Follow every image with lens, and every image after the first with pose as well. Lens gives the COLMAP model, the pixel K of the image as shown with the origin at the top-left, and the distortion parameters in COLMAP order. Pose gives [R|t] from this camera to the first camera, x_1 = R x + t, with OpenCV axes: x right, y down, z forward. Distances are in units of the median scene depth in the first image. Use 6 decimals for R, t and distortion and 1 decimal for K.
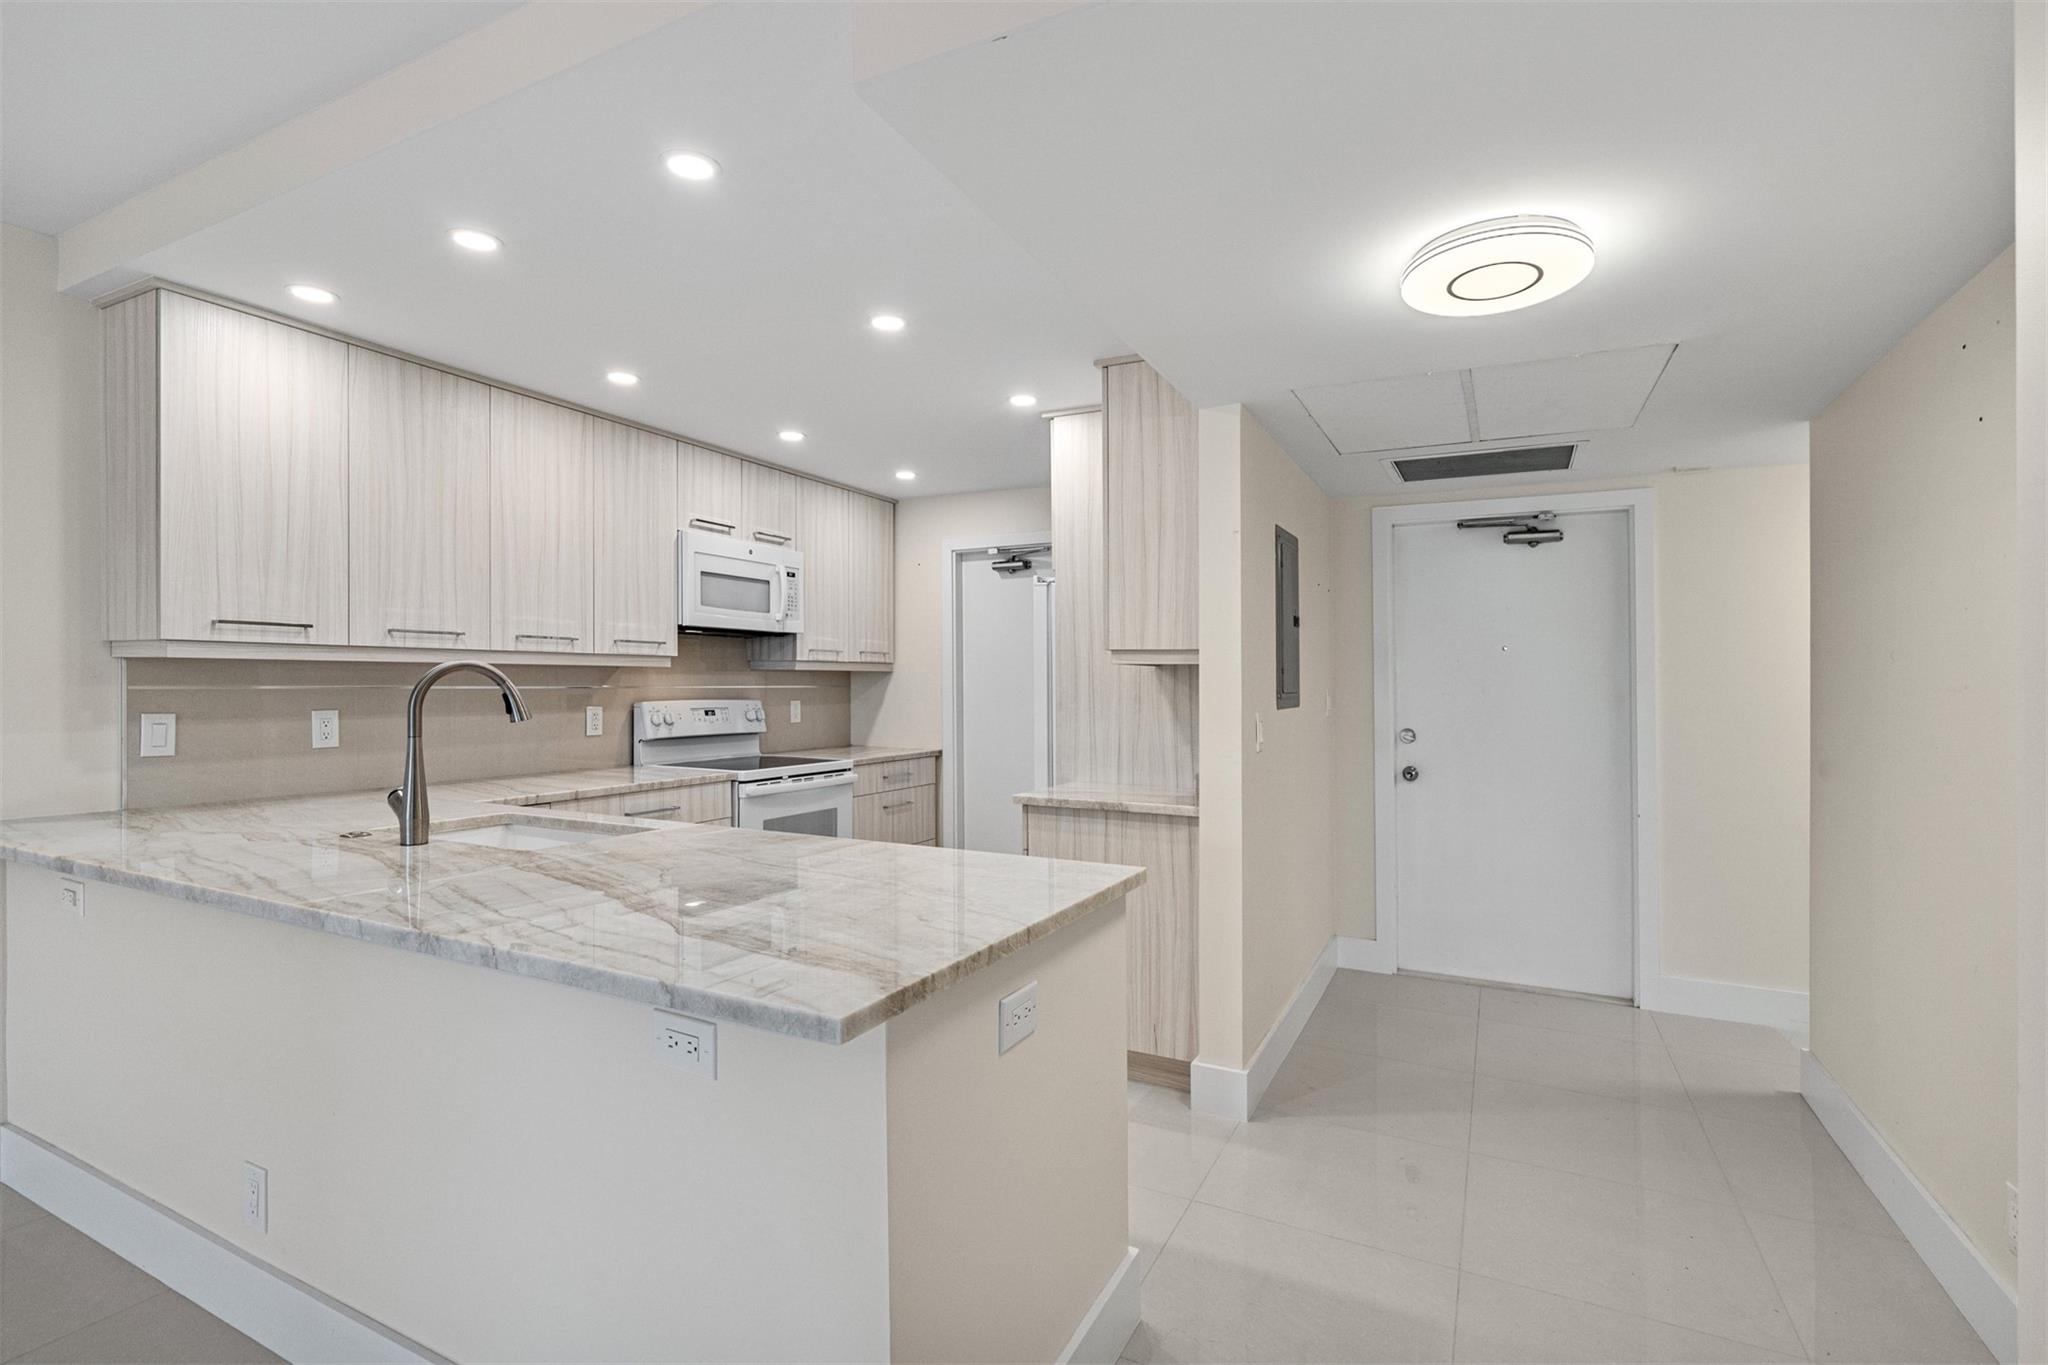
lens RADIAL K [[956.0, 0, 1005.3], [0, 956.0, 674.0], [0, 0, 1]] dist [-0.007255, -0.000317]
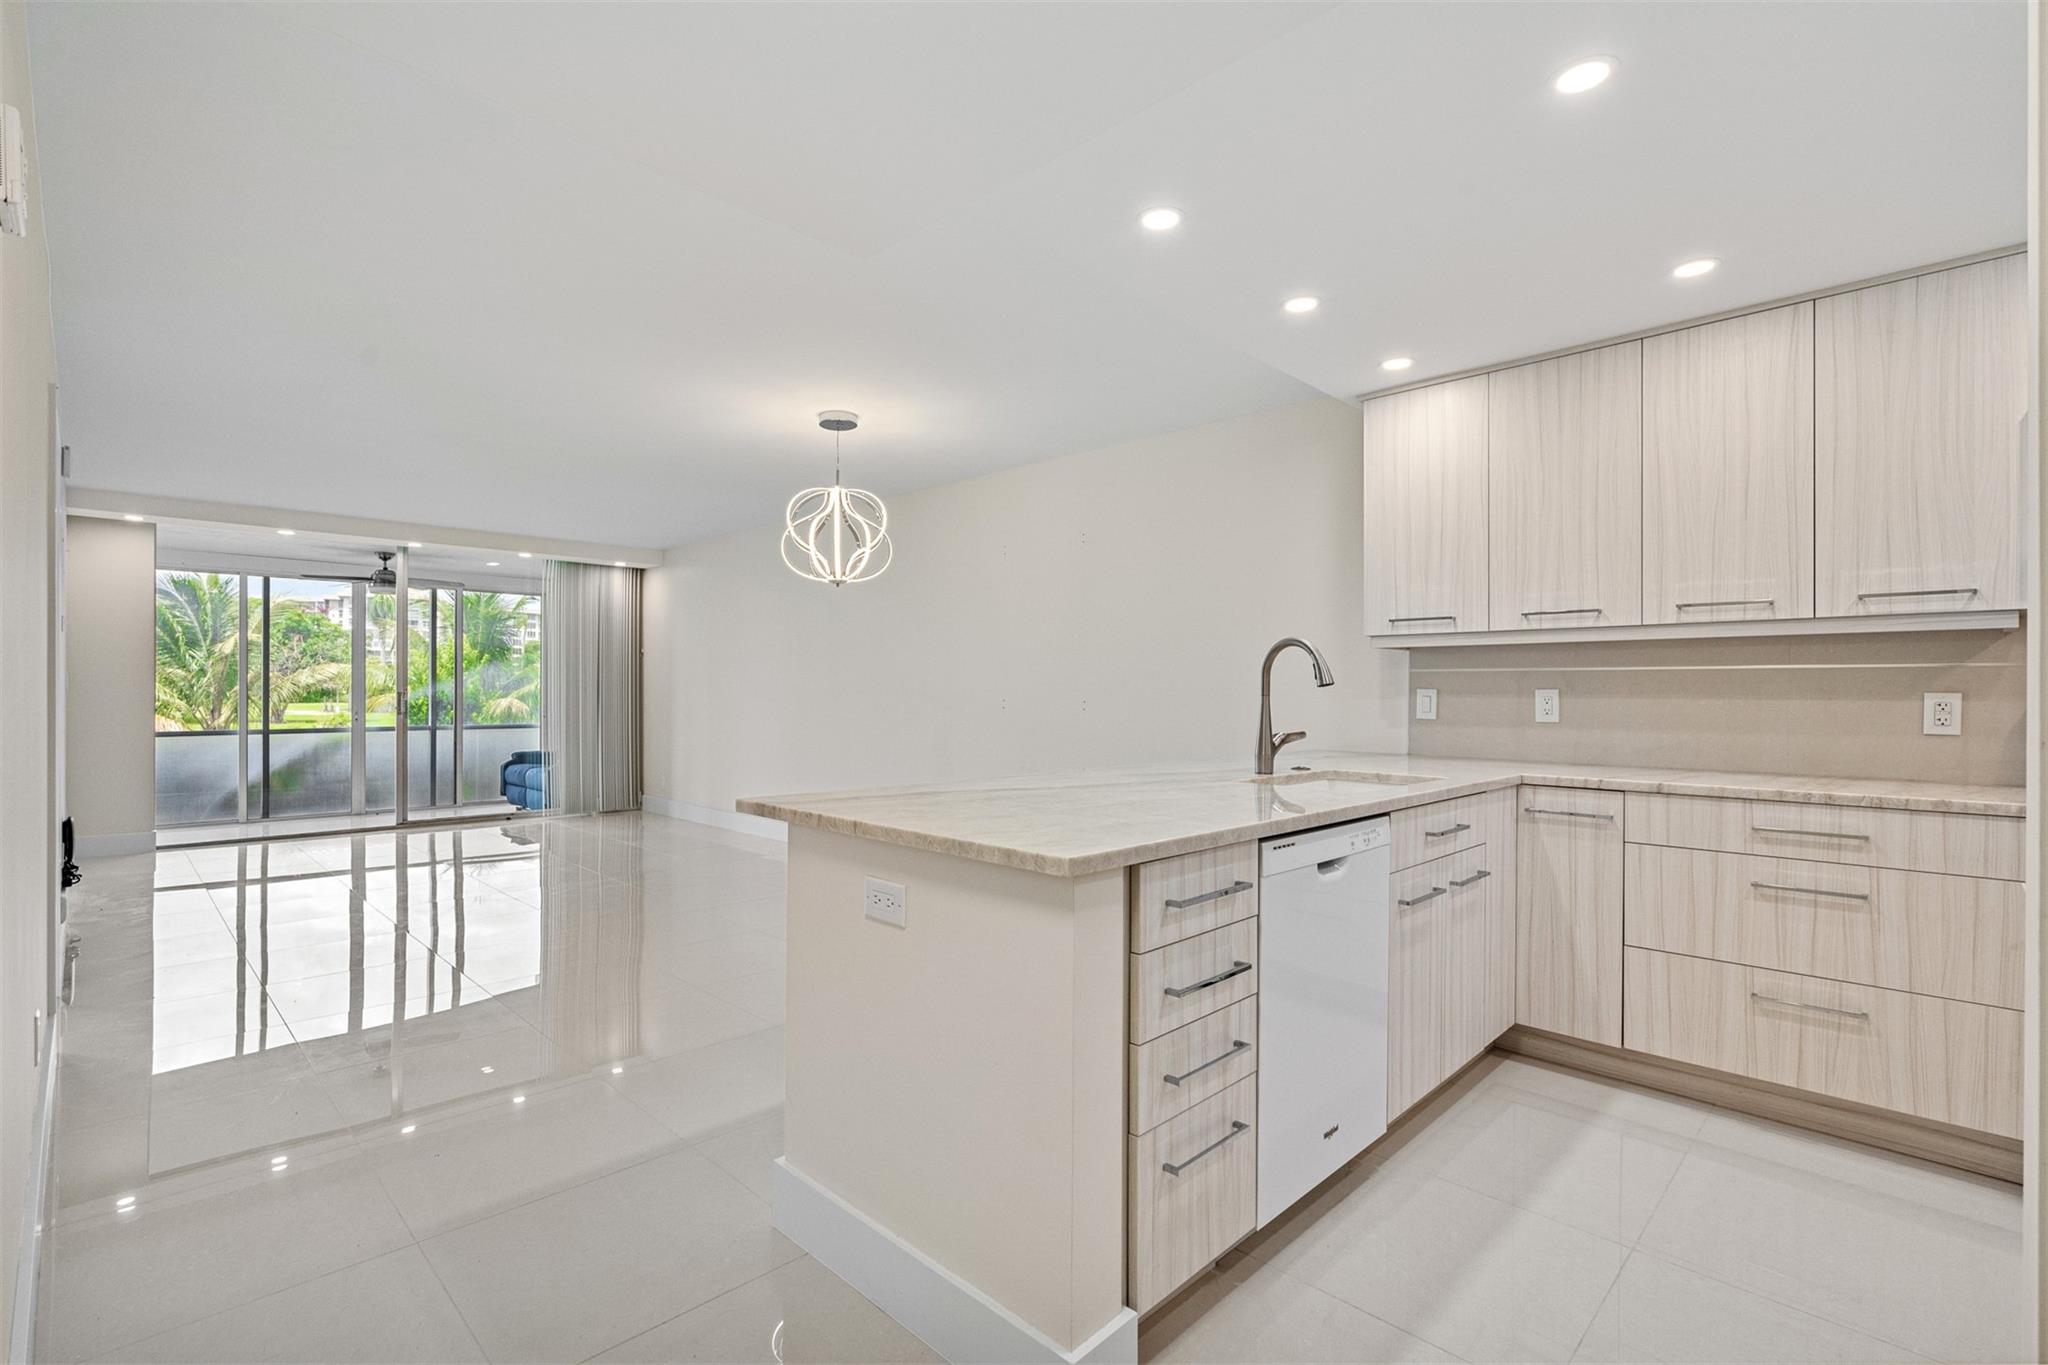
lens RADIAL K [[932.8, 0, 1024.0], [0, 932.8, 682.5], [0, 0, 1]] dist [-0.000207, 0.000601]
pose [[-0.296891, -0.016304, -0.954772, 0.402265], [0.003855, 0.999826, -0.018272, 0.036428], [0.954904, -0.009105, -0.296776, 0.560982]]
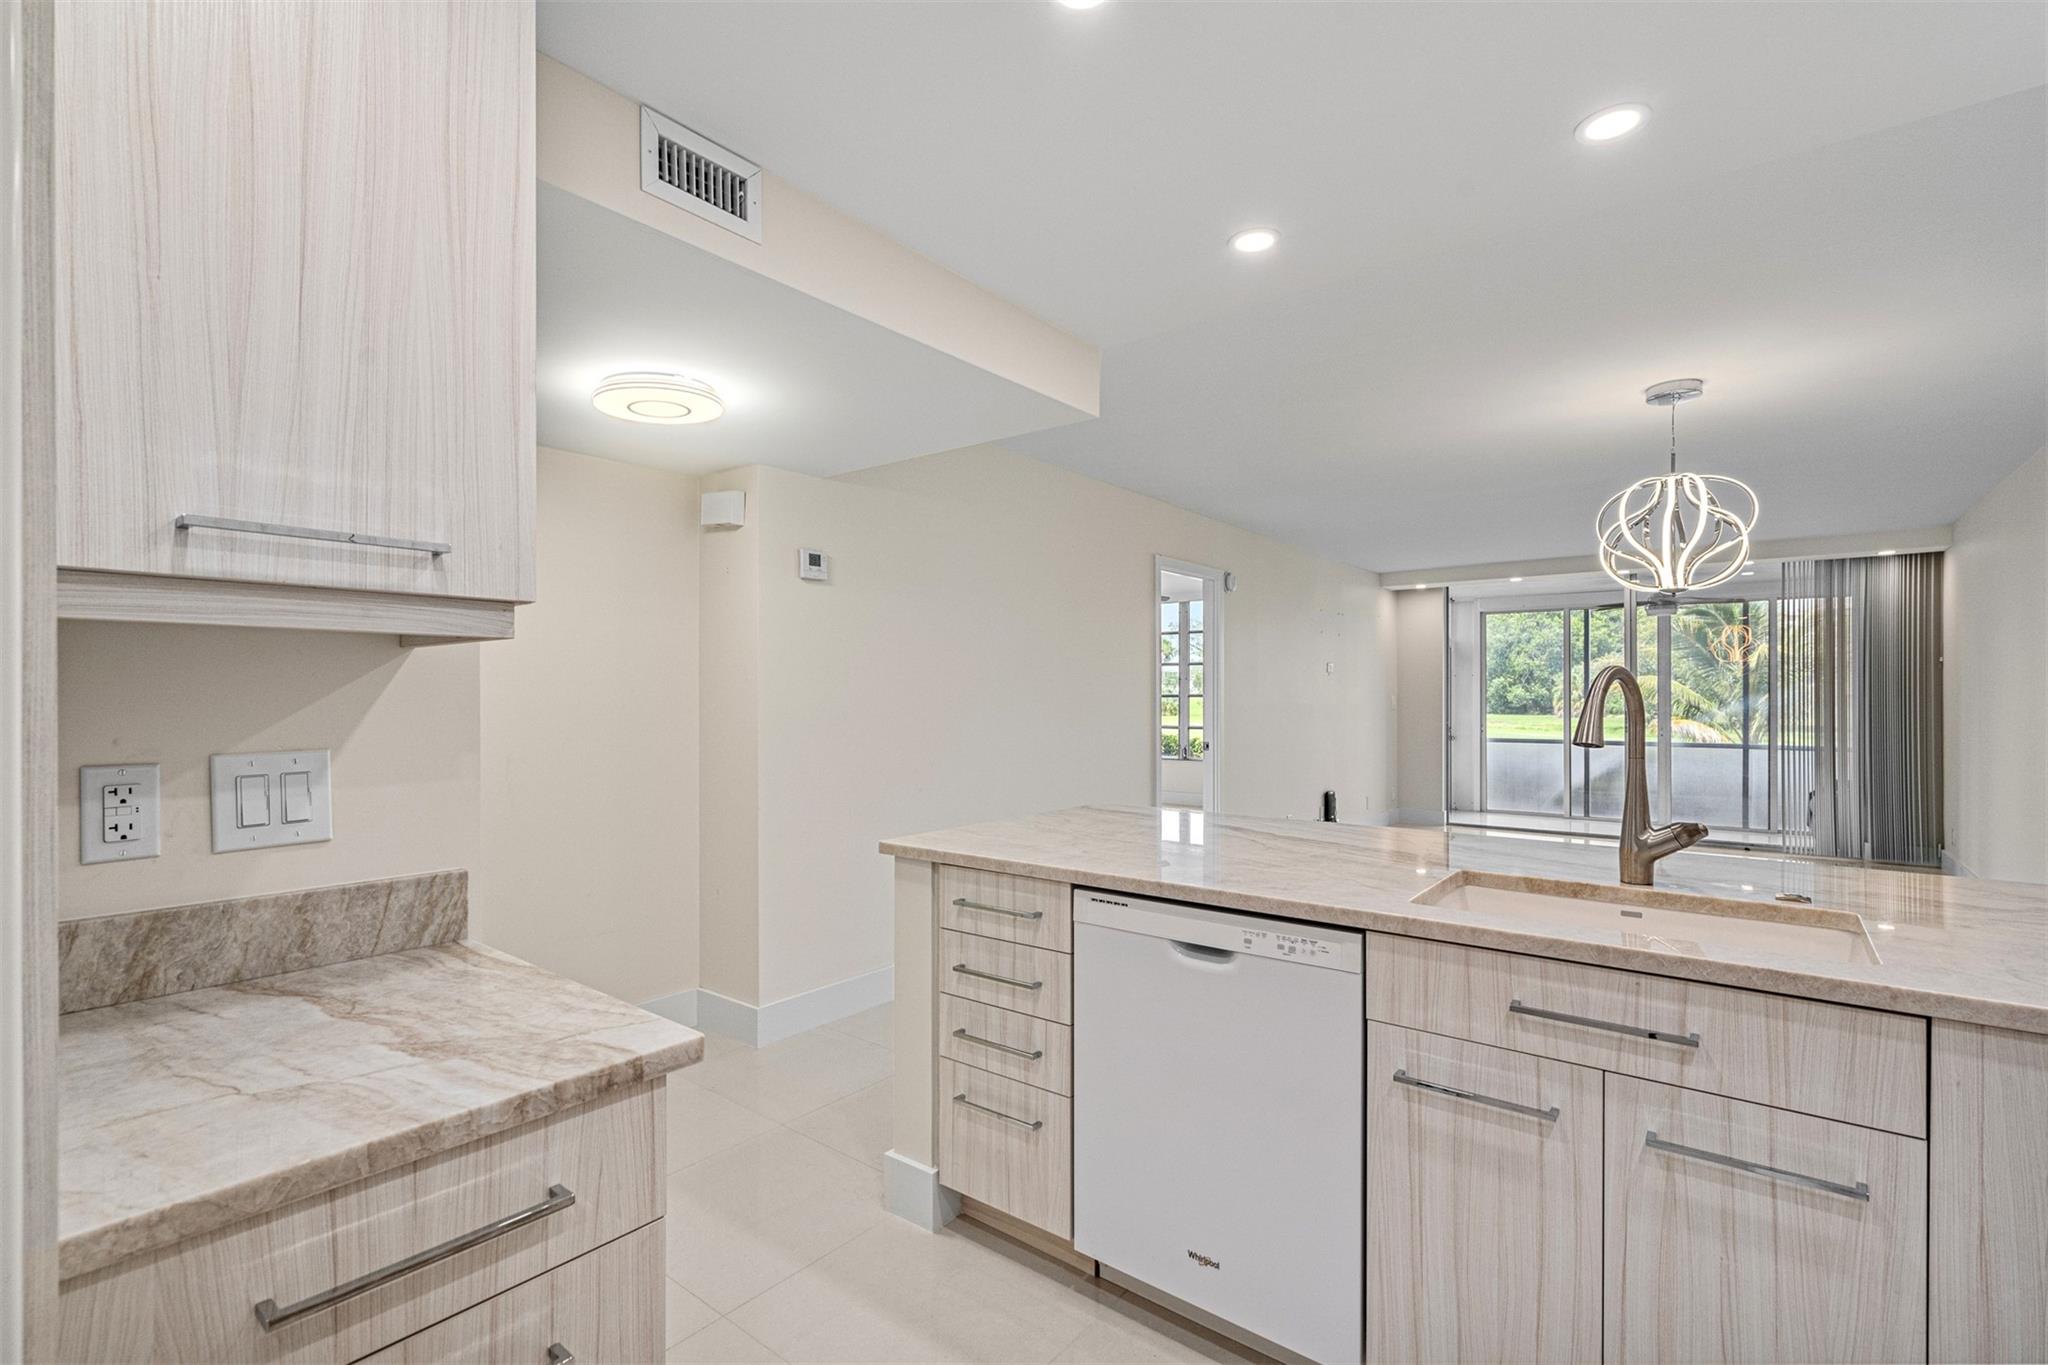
lens RADIAL K [[927.8, 0, 1019.8], [0, 927.8, 694.3], [0, 0, 1]] dist [-0.002611, 0.000845]
pose [[-0.981320, -0.005507, 0.192303, -0.122378], [-0.007674, 0.999915, -0.010526, 0.011030], [-0.192229, -0.011806, -0.981279, 1.009516]]
